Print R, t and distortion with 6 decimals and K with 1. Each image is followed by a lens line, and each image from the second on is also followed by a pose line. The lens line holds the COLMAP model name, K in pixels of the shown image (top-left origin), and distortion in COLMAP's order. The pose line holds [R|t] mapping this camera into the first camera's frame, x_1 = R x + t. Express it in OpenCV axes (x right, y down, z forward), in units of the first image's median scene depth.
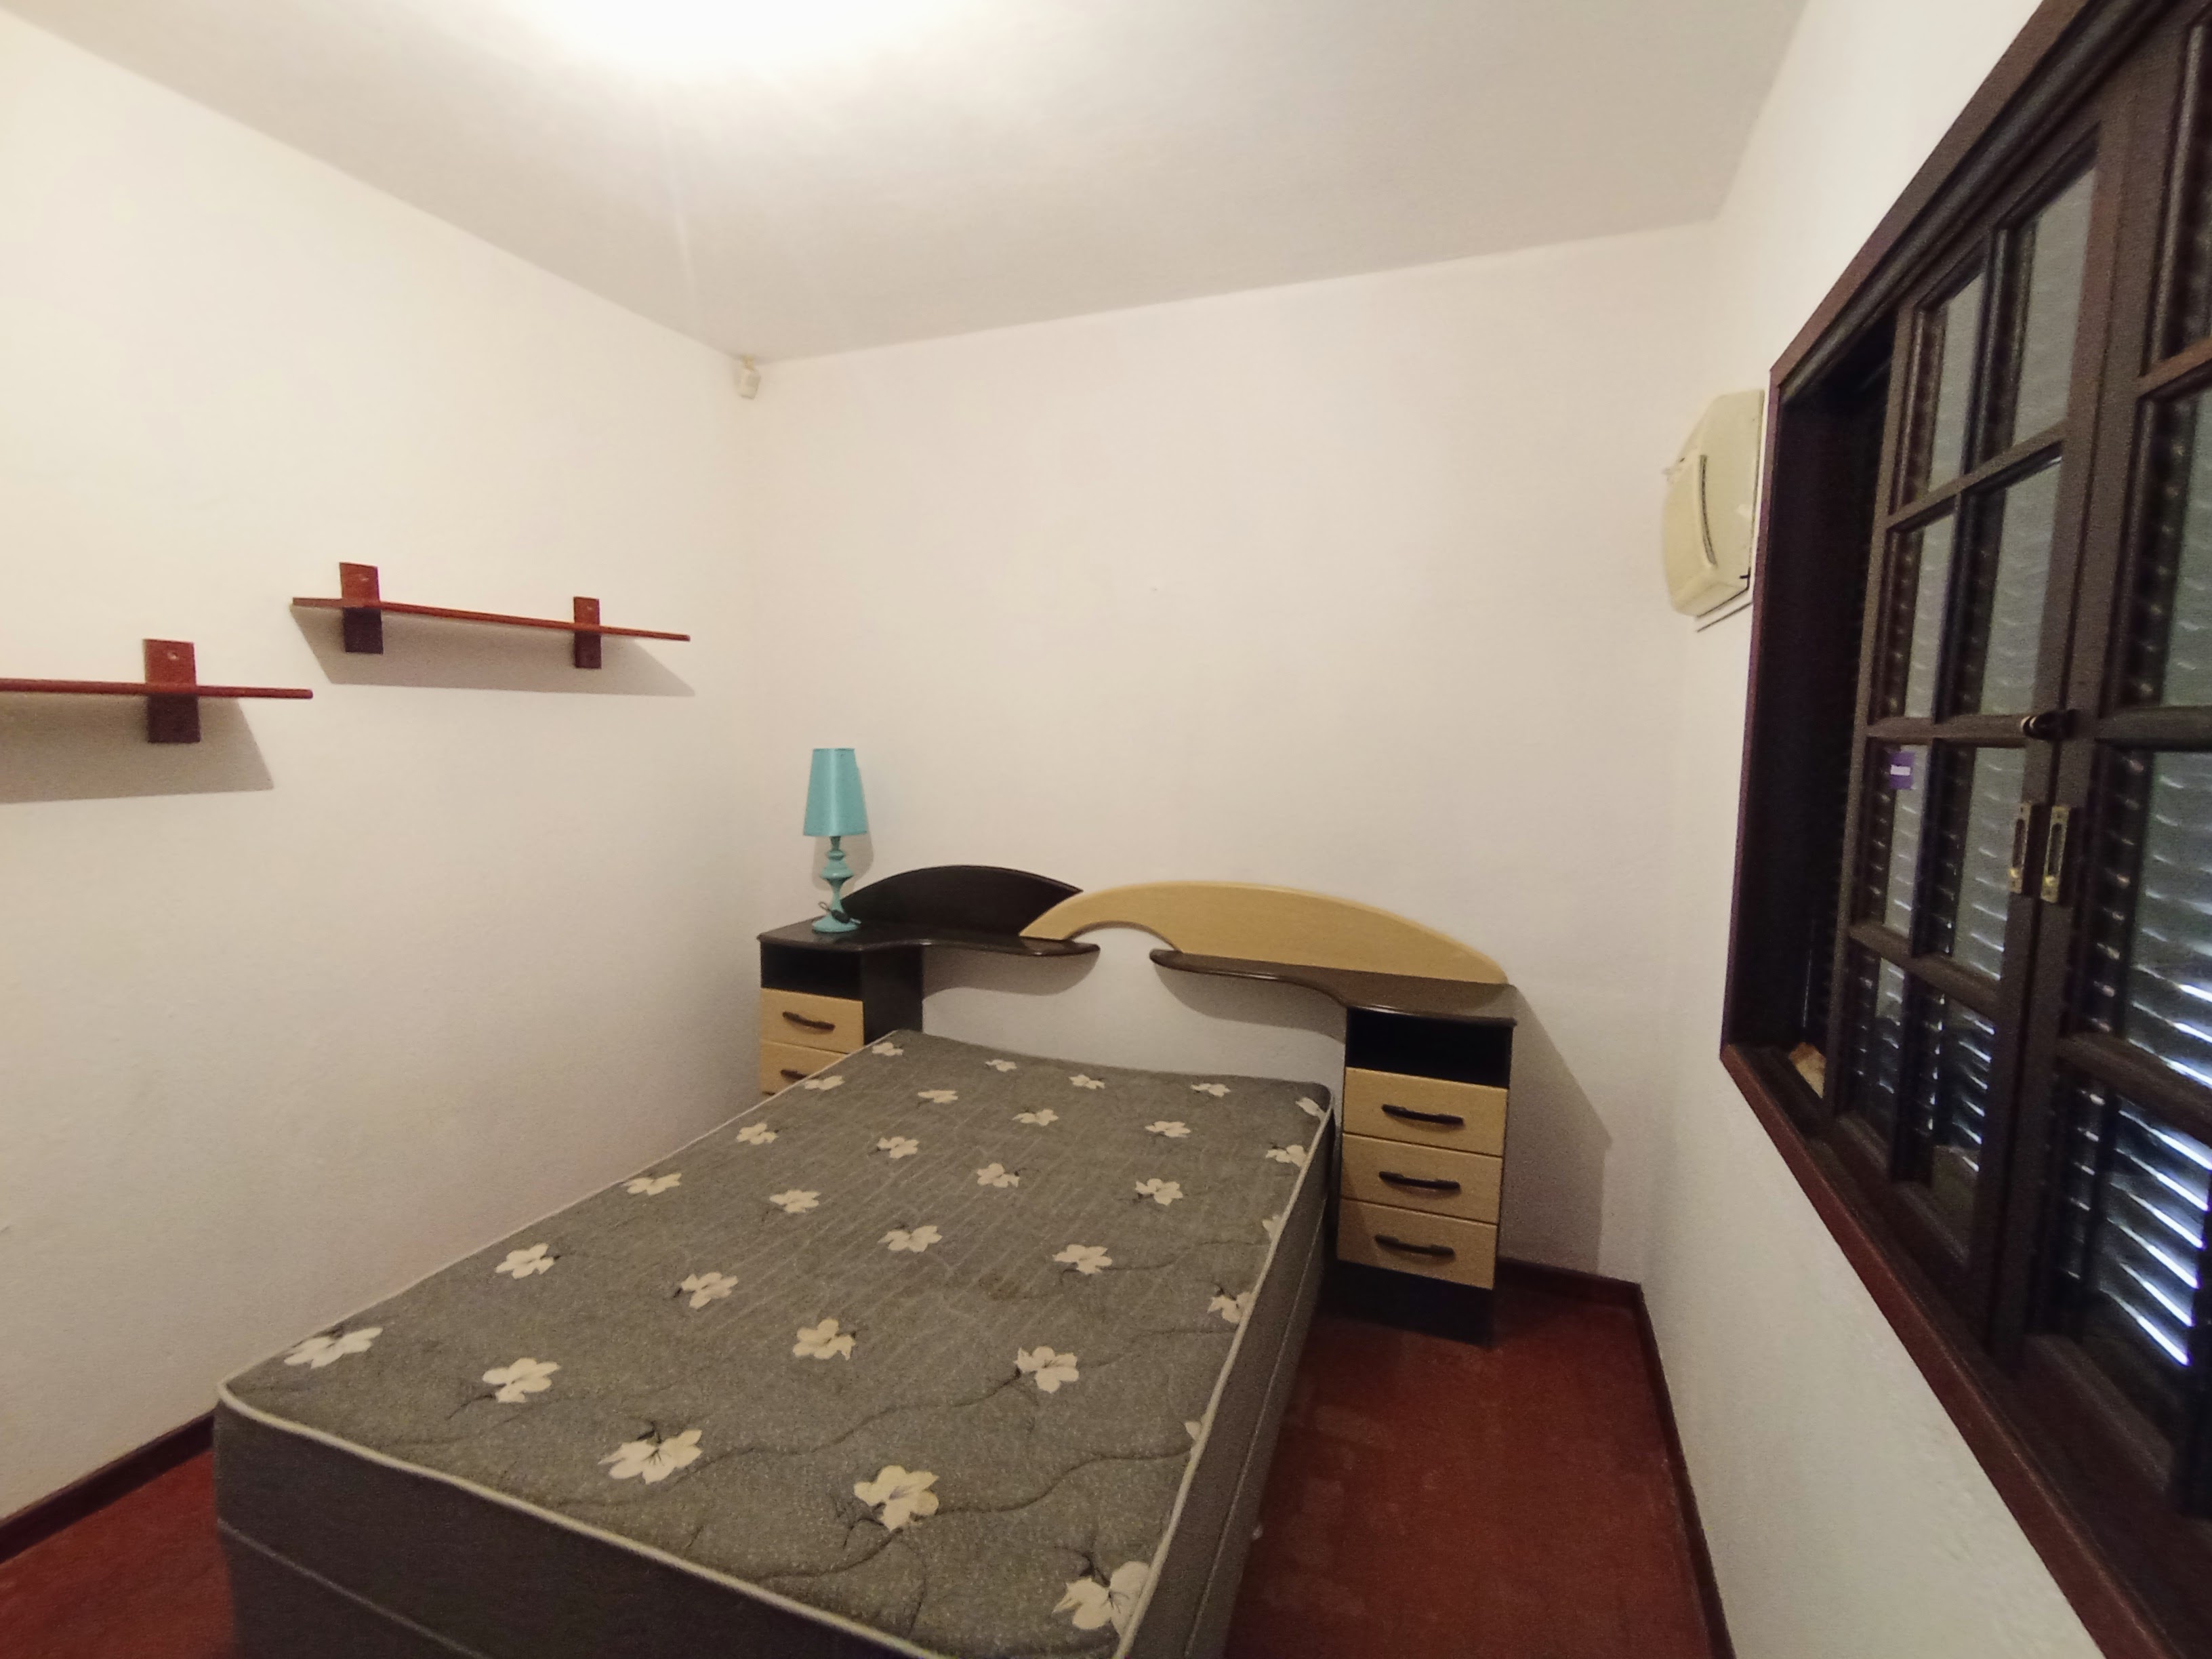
lens RADIAL K [[1020.6, 0, 1107.8], [0, 1020.6, 833.0], [0, 0, 1]] dist [0.004777, 0.006454]
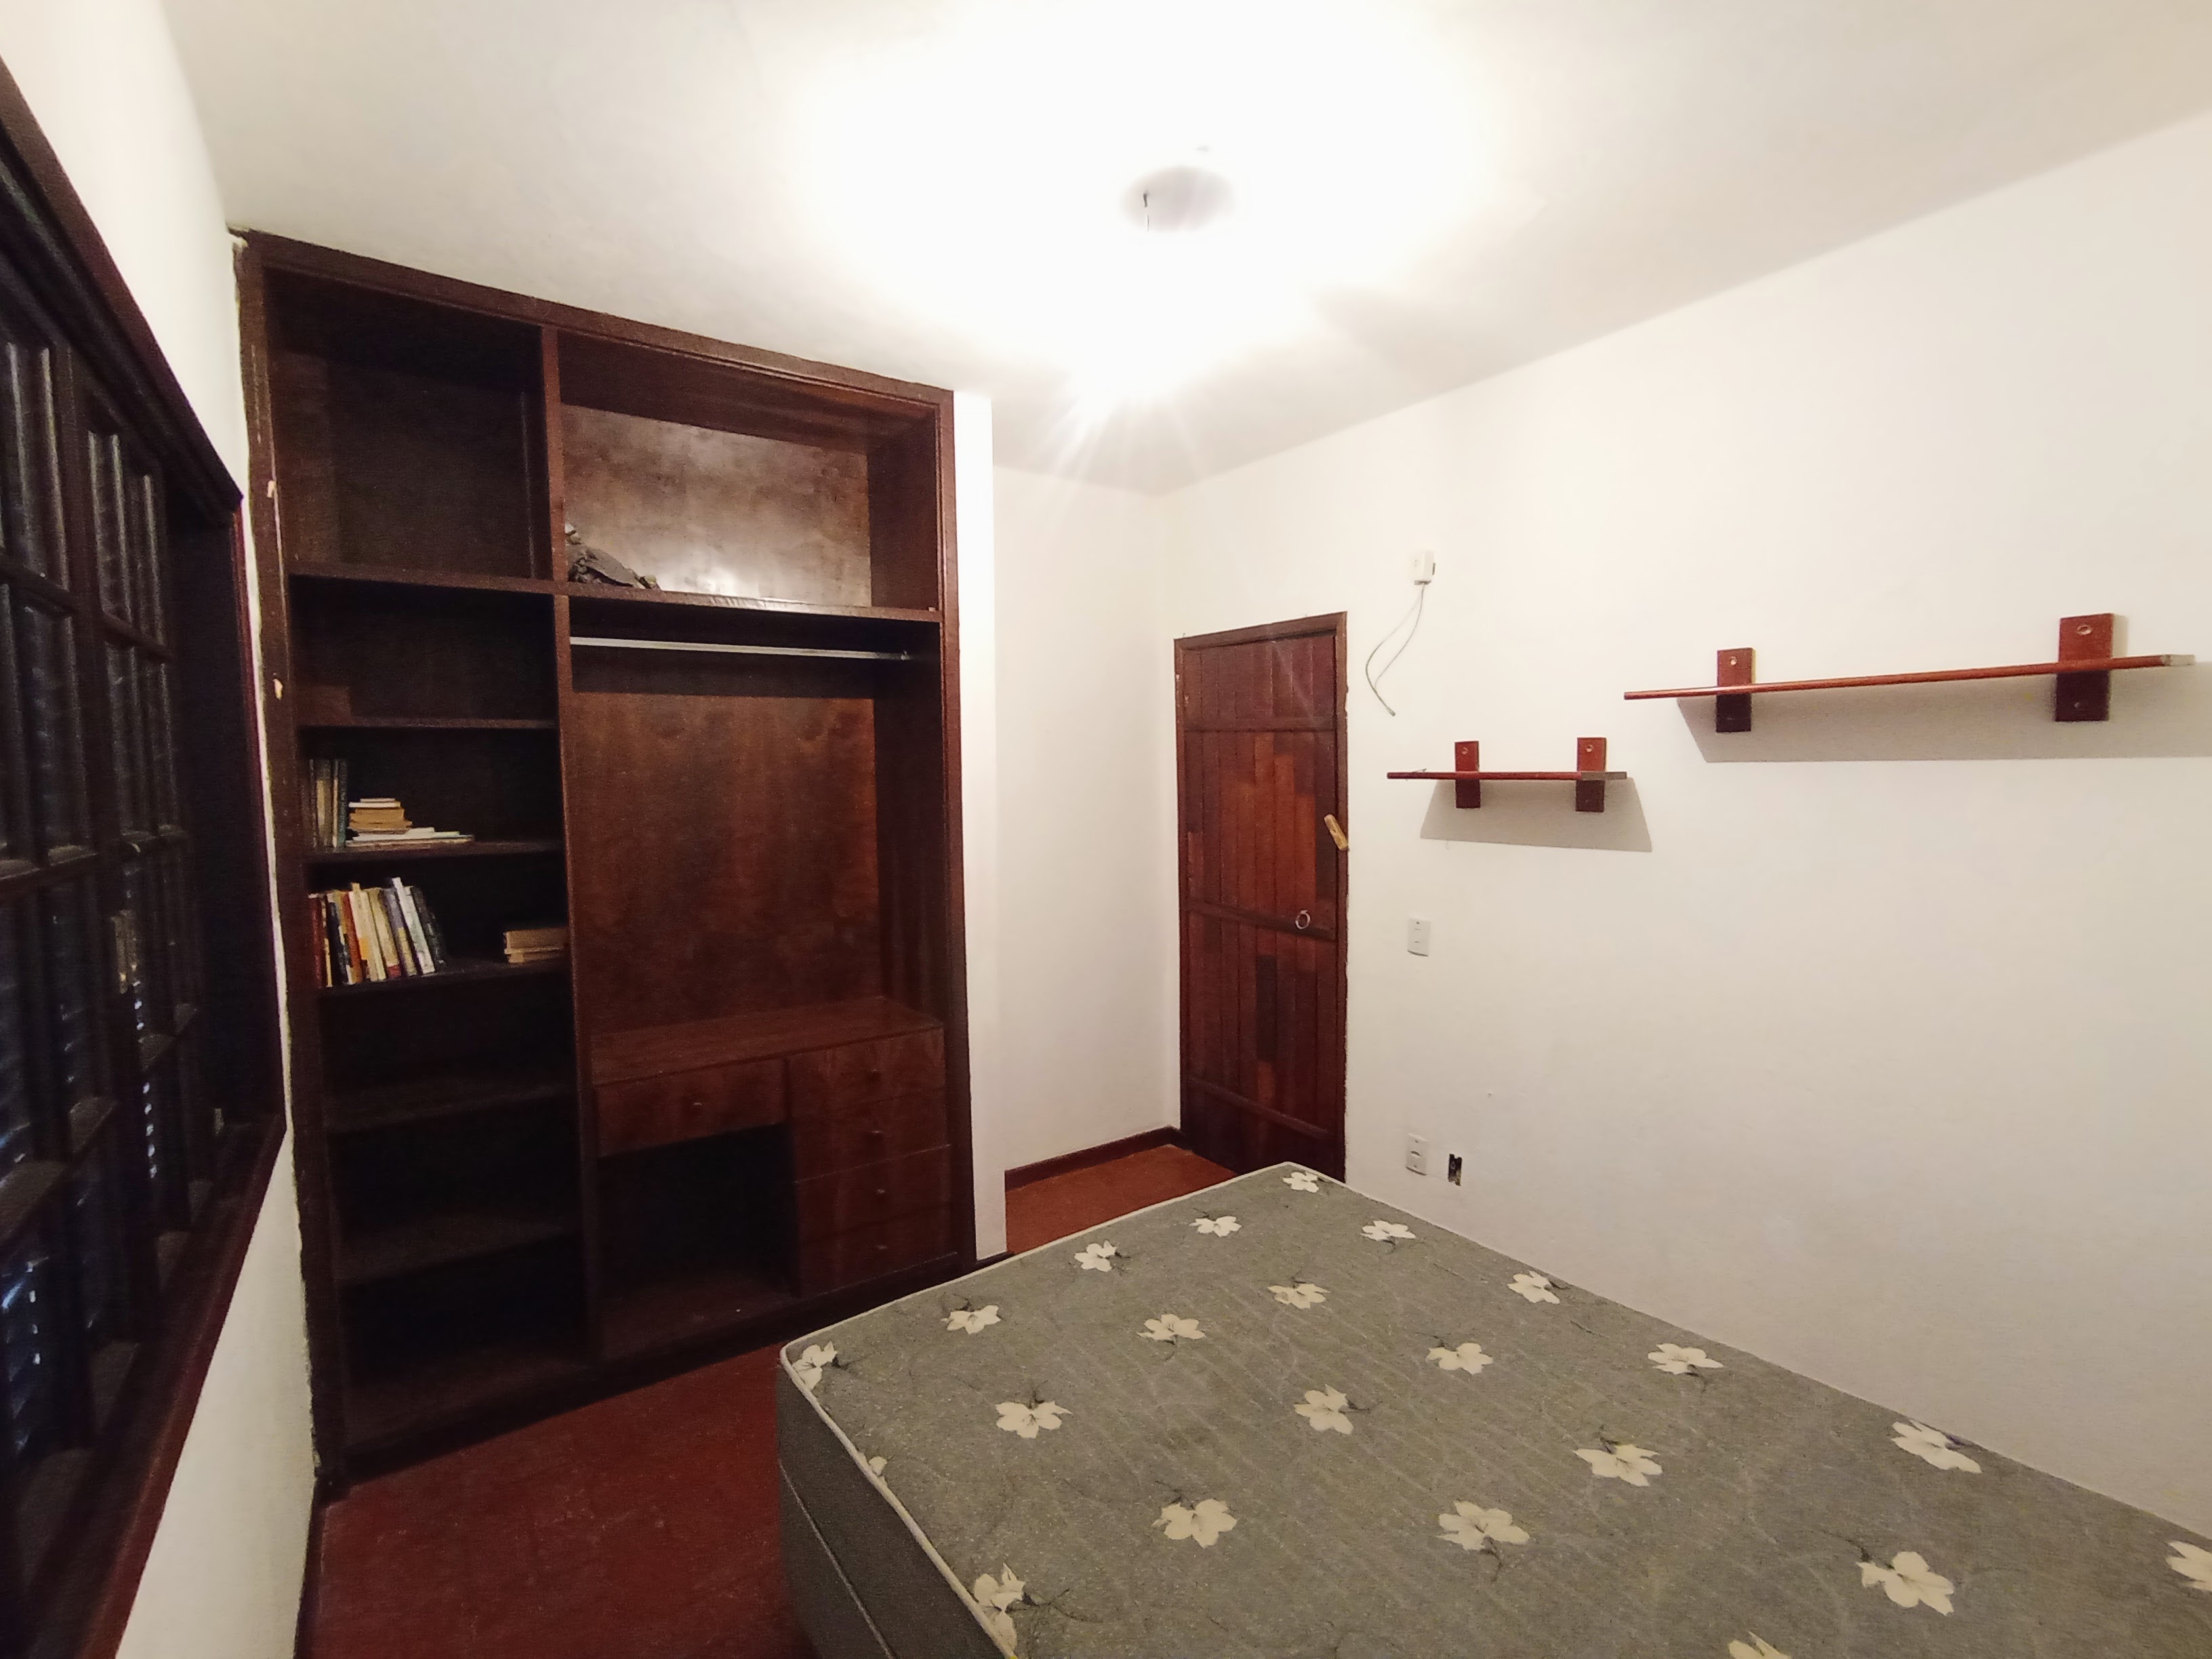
lens RADIAL K [[1020.6, 0, 1112.2], [0, 1020.6, 834.8], [0, 0, 1]] dist [0.004777, 0.006454]
pose [[-0.543434, 0.054390, -0.837688, 0.613457], [-0.074722, 0.990803, 0.112806, -0.173420], [0.836120, 0.123897, -0.534372, 1.260031]]
